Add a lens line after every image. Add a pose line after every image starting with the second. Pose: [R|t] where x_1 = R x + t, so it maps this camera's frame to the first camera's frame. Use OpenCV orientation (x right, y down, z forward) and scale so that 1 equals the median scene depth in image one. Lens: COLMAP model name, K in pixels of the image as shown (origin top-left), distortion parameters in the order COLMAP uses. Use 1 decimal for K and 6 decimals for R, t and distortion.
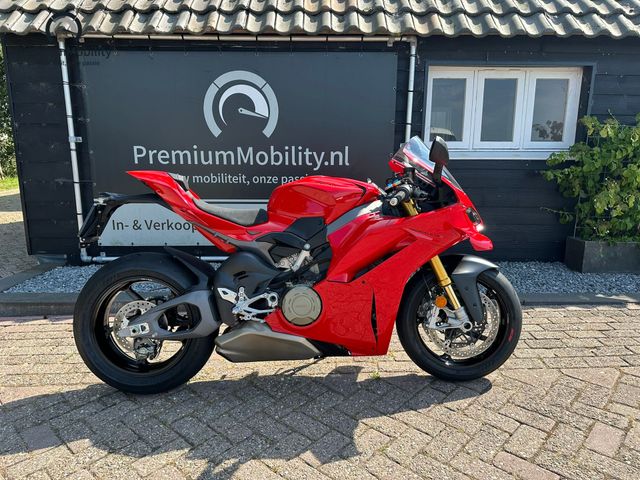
lens RADIAL K [[445.0, 0, 321.1], [0, 445.0, 241.0], [0, 0, 1]] dist [0.094229, -0.146916]
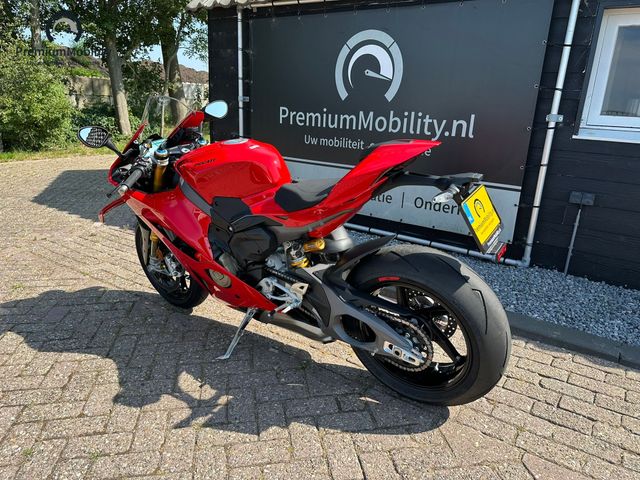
lens RADIAL K [[447.3, 0, 322.1], [0, 447.3, 239.2], [0, 0, 1]] dist [0.071417, -0.097854]
pose [[0.804725, 0.199960, -0.558957, 0.349302], [-0.164810, 0.979803, 0.113238, -0.034789], [0.570311, 0.000996, 0.821428, 0.152912]]
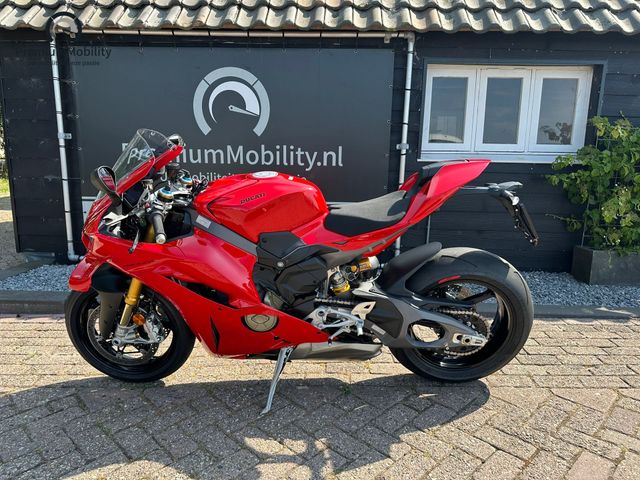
lens RADIAL K [[446.8, 0, 320.0], [0, 446.8, 240.0], [0, 0, 1]] dist [0.082321, -0.126295]
pose [[0.998942, 0.020957, -0.040935, 0.057798], [-0.021701, 0.999606, -0.017806, 0.007230], [0.040545, 0.018675, 0.999003, 0.040730]]
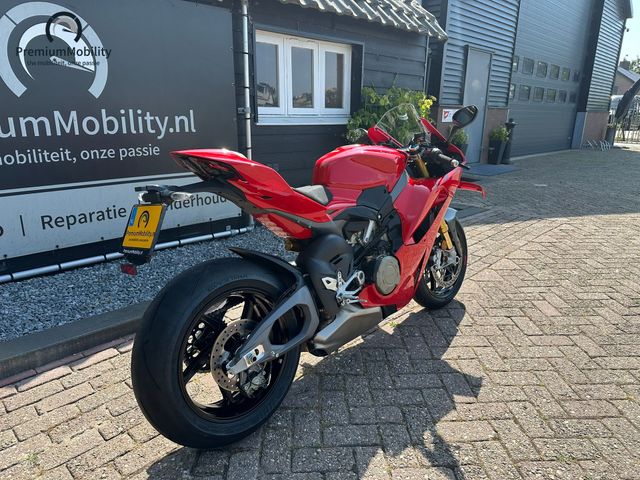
lens RADIAL K [[449.8, 0, 323.2], [0, 449.8, 240.4], [0, 0, 1]] dist [0.002508, -0.022969]
pose [[0.712794, -0.189311, 0.675342, -0.404587], [0.136902, 0.981917, 0.130755, -0.041438], [-0.687883, -0.000746, 0.725821, 0.183864]]
